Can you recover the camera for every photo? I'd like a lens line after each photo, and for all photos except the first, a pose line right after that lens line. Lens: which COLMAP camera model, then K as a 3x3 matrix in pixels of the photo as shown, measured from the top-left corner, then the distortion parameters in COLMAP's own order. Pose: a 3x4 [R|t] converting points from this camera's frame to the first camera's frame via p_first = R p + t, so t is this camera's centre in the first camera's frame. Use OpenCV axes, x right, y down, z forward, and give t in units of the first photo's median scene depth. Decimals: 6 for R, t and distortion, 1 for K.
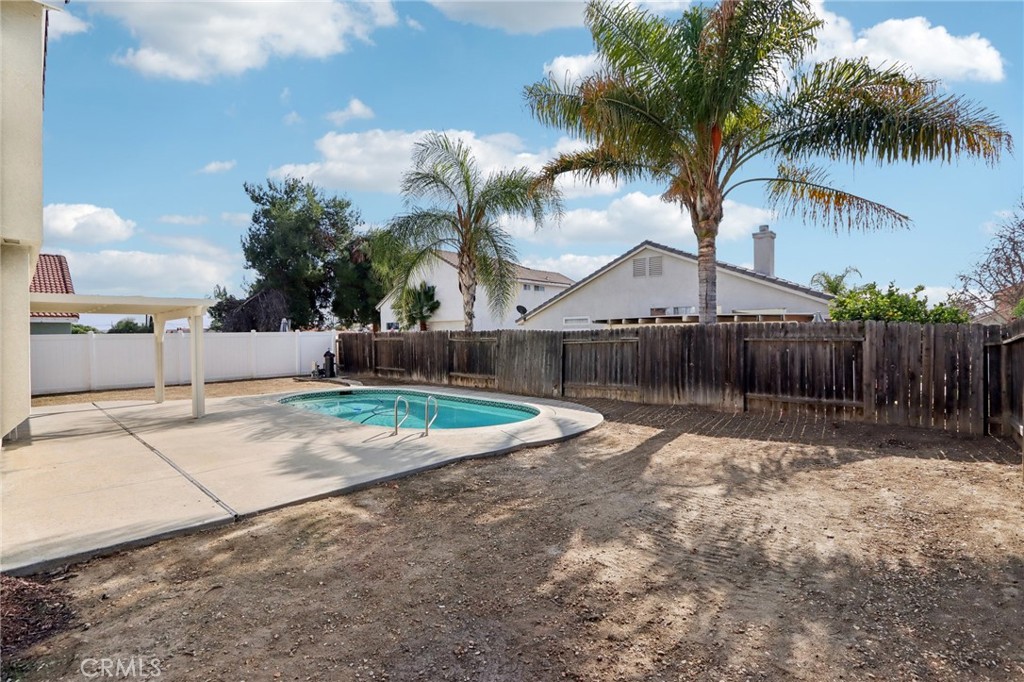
lens RADIAL K [[469.6, 0, 503.2], [0, 469.6, 337.1], [0, 0, 1]] dist [-0.011199, -0.000092]
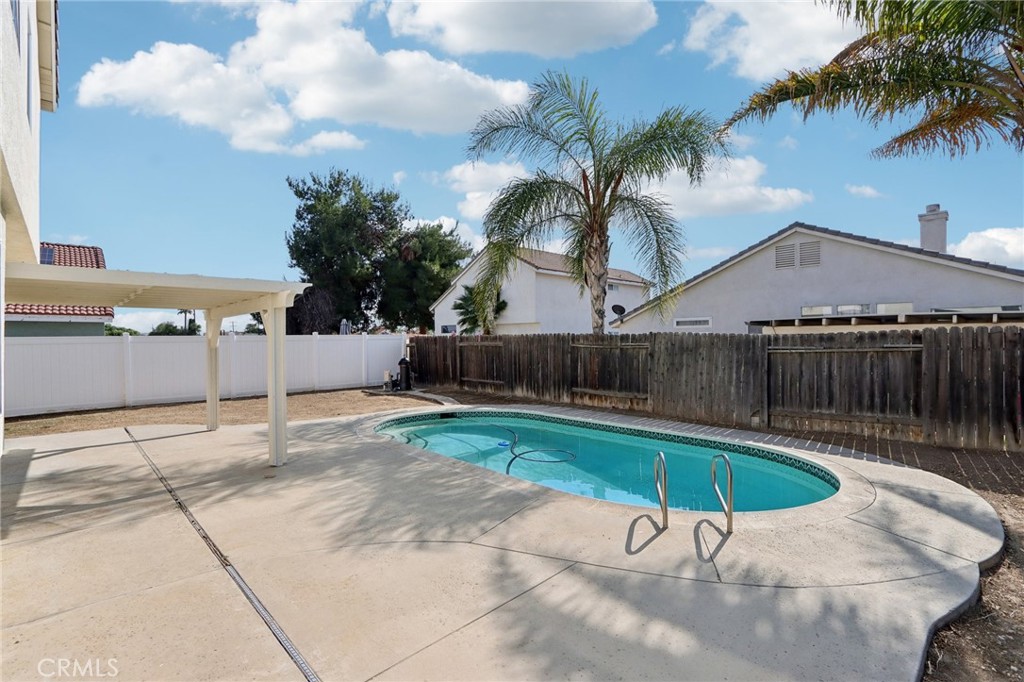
lens RADIAL K [[477.7, 0, 508.1], [0, 477.7, 341.7], [0, 0, 1]] dist [-0.013316, 0.000680]
pose [[0.998459, 0.005167, -0.055259, -0.128205], [-0.005157, 0.999987, 0.000316, -0.000169], [0.055260, -0.000031, 0.998472, 0.154669]]
